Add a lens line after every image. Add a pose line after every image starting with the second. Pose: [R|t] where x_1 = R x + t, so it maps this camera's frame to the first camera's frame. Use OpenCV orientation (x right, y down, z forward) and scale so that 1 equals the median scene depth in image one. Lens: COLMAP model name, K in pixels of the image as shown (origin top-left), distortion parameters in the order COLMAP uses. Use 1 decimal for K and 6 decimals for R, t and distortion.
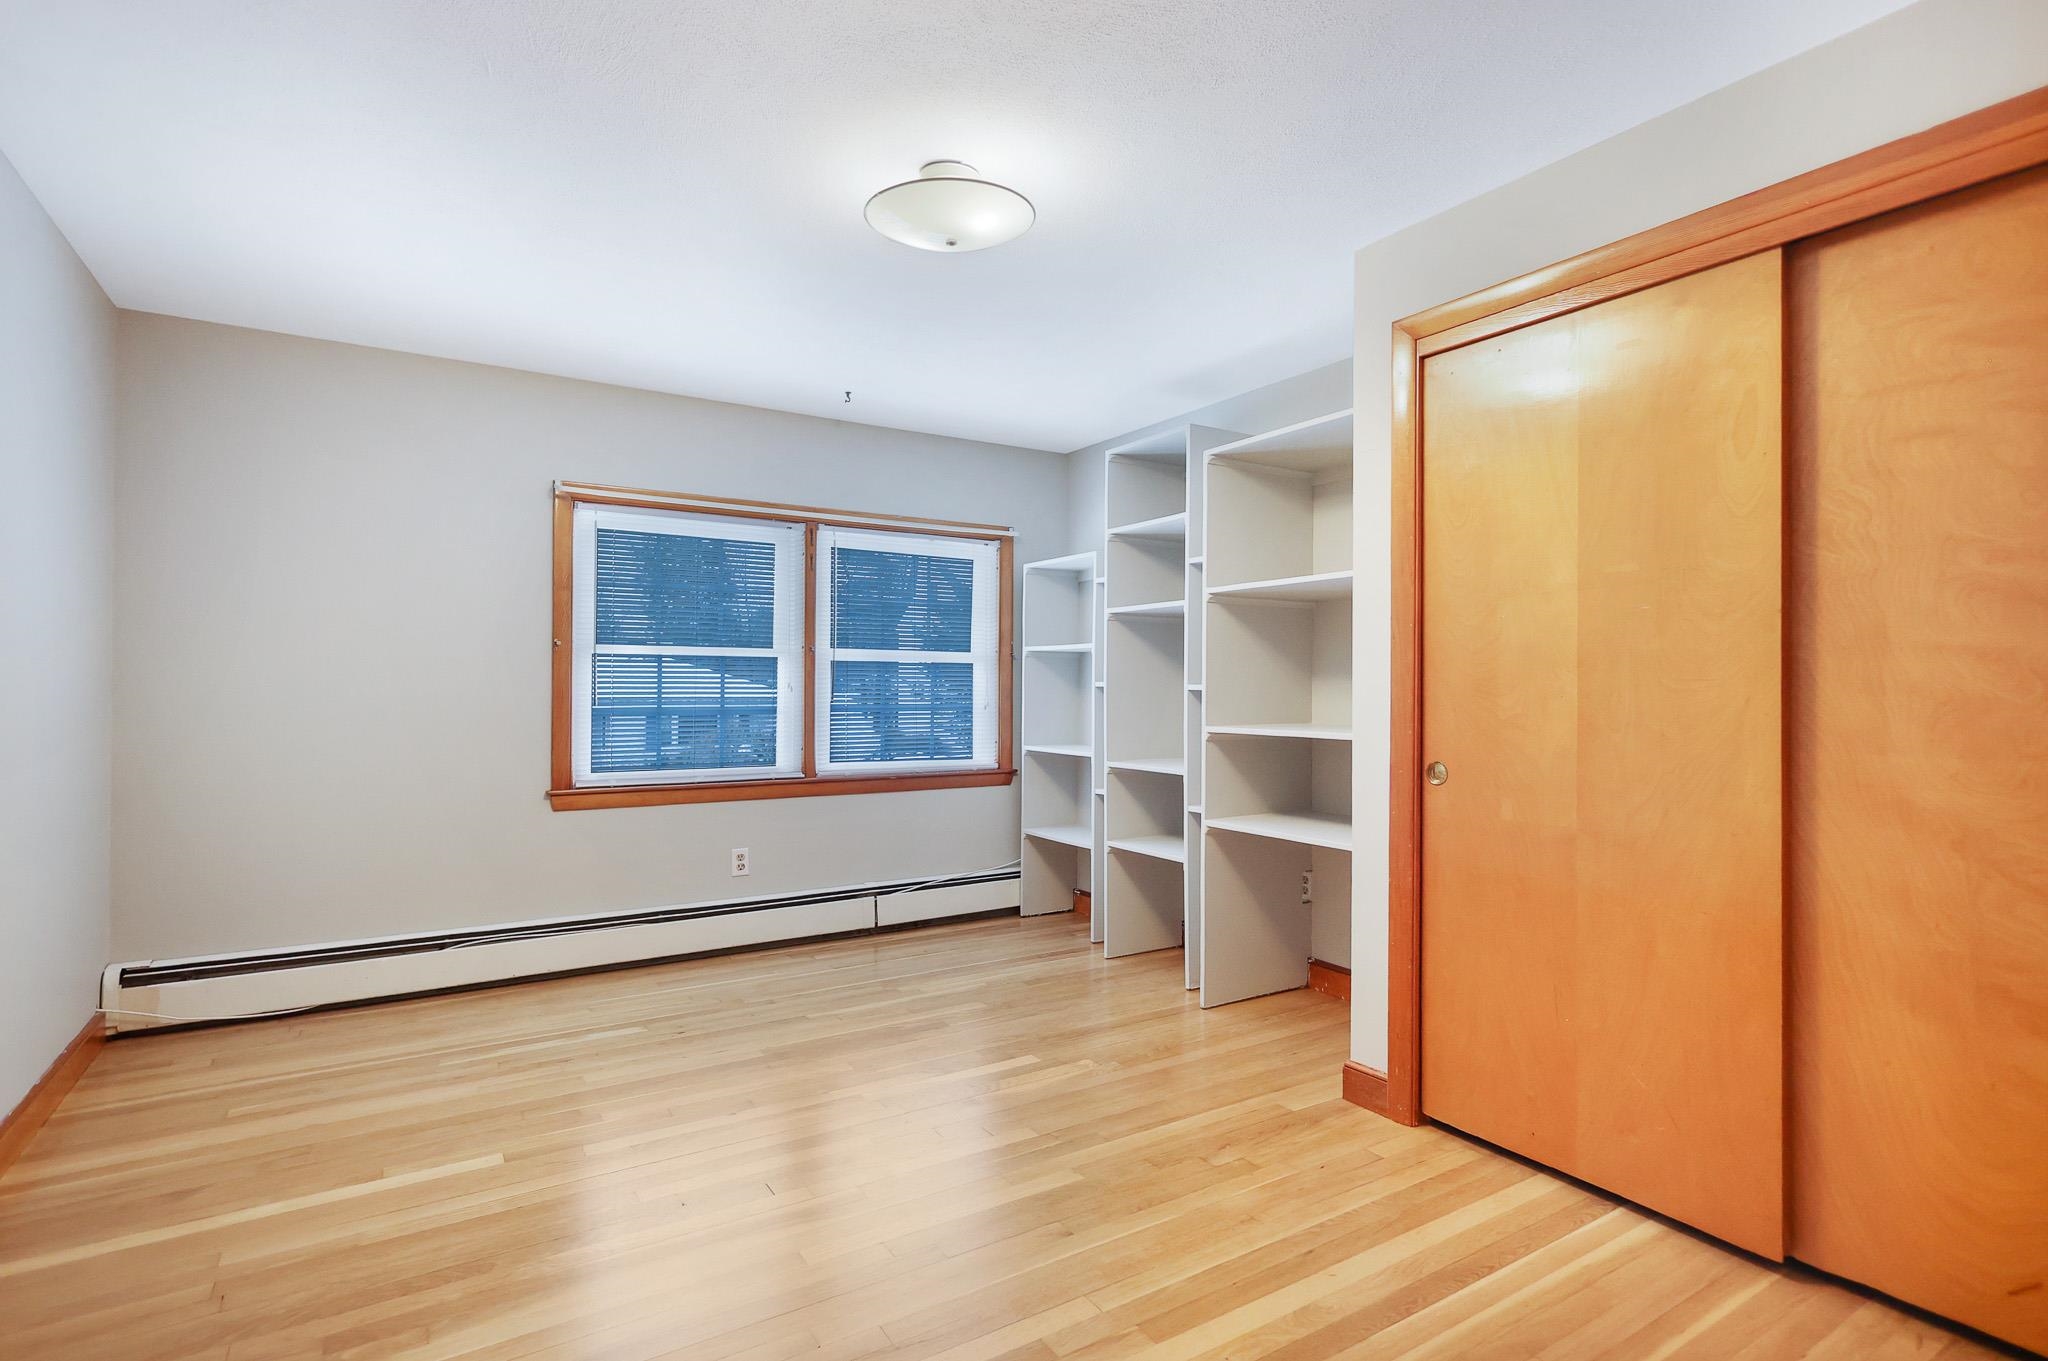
lens RADIAL K [[989.8, 0, 1033.5], [0, 989.8, 681.5], [0, 0, 1]] dist [0.001137, 0.000827]
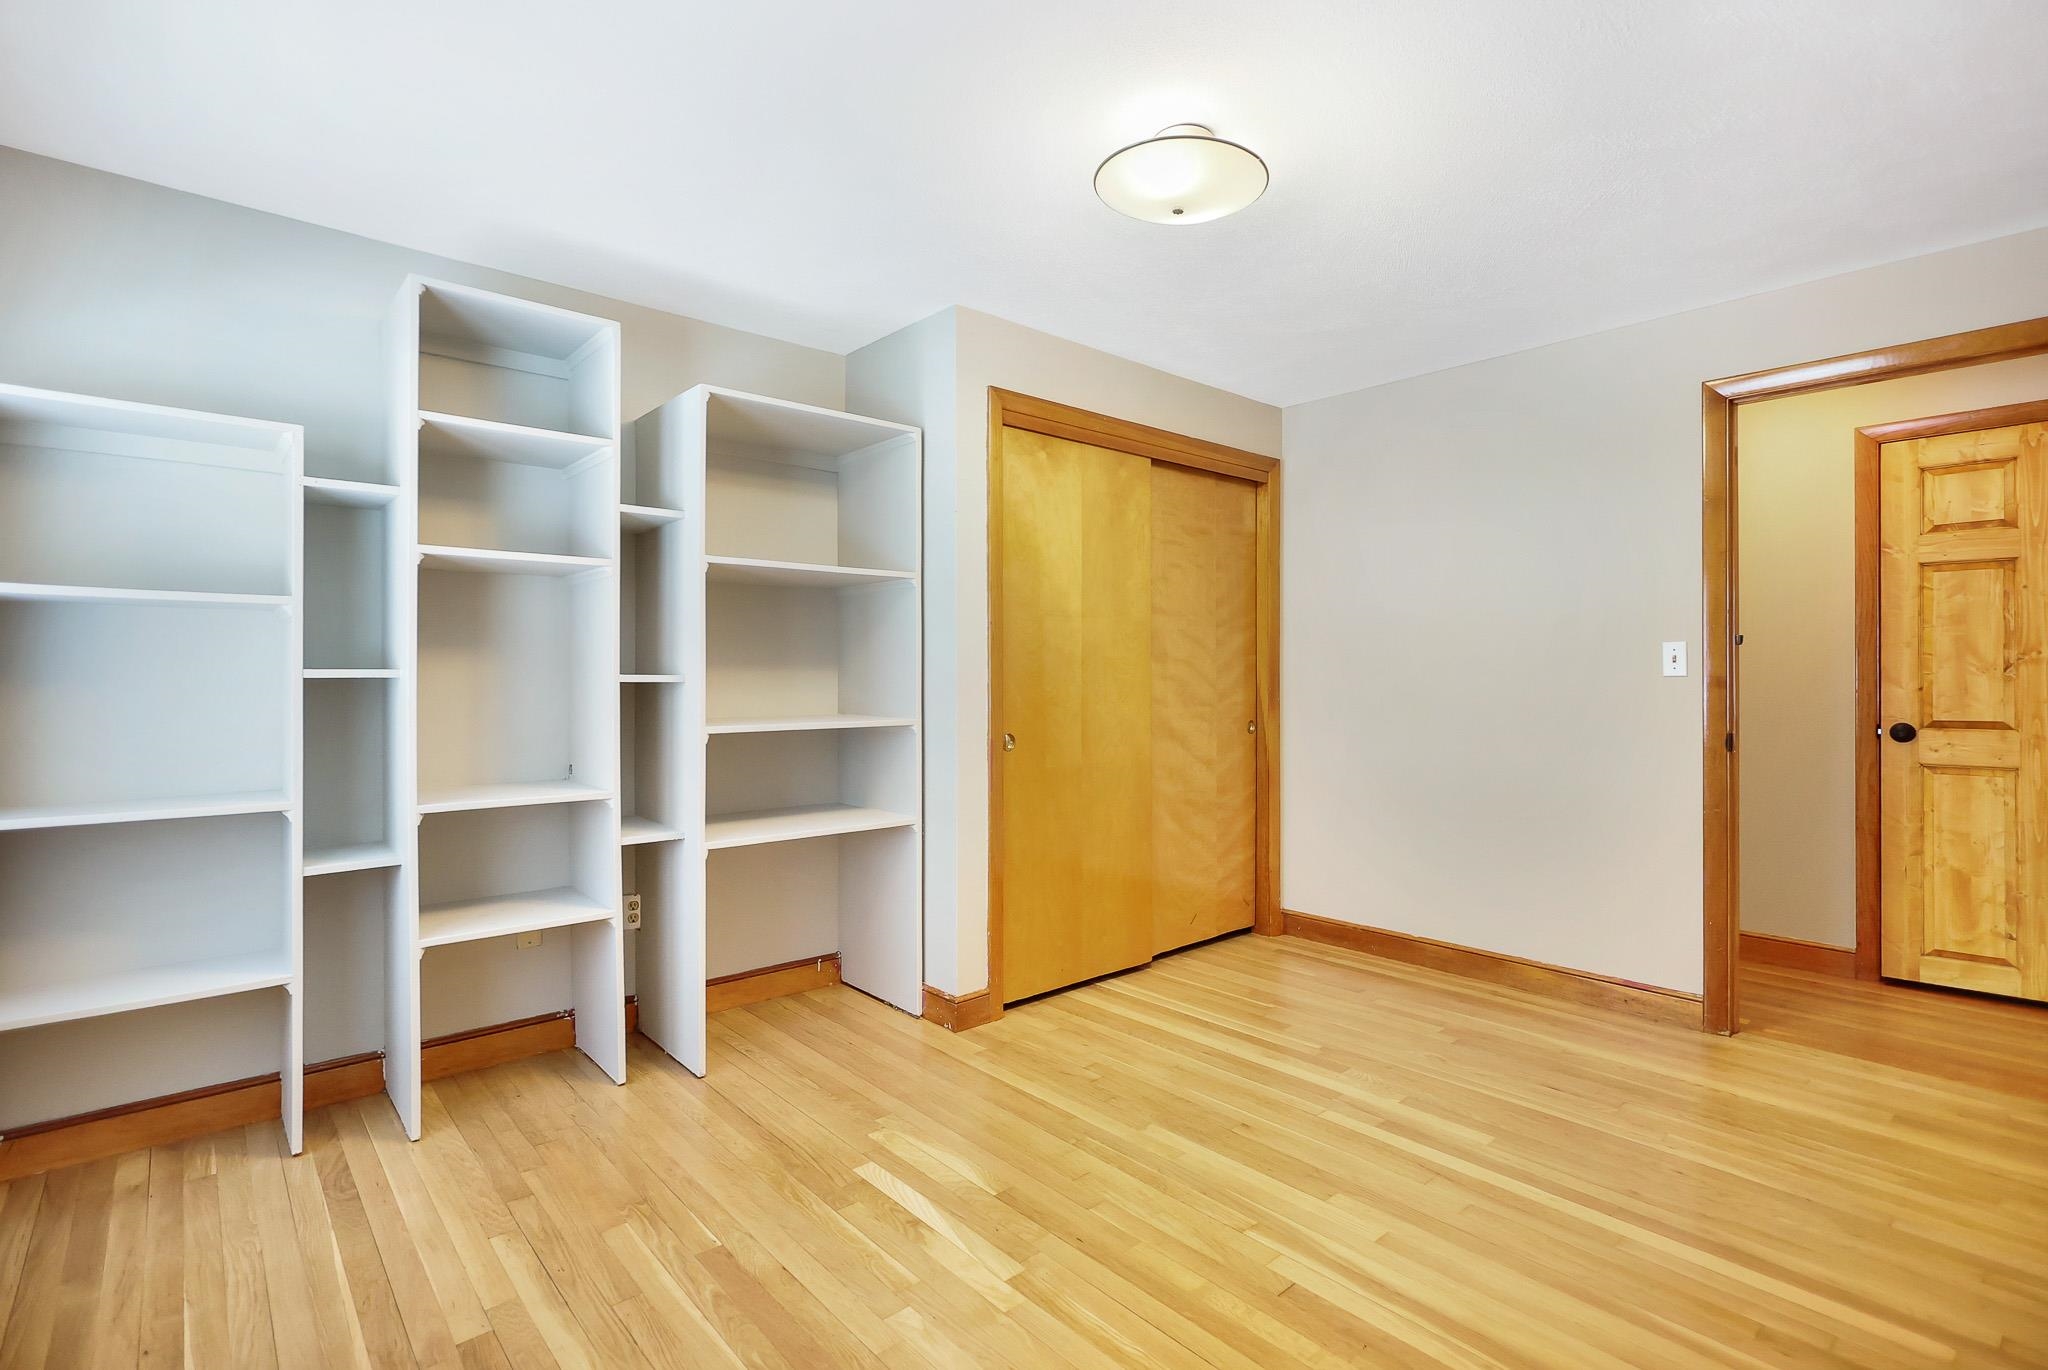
lens RADIAL K [[989.8, 0, 1039.3], [0, 989.8, 685.4], [0, 0, 1]] dist [0.001137, 0.000827]
pose [[-0.163985, -0.005883, 0.986445, -0.930529], [-0.002491, 0.999981, 0.005550, 0.009411], [-0.986460, -0.001547, -0.163996, 1.205063]]
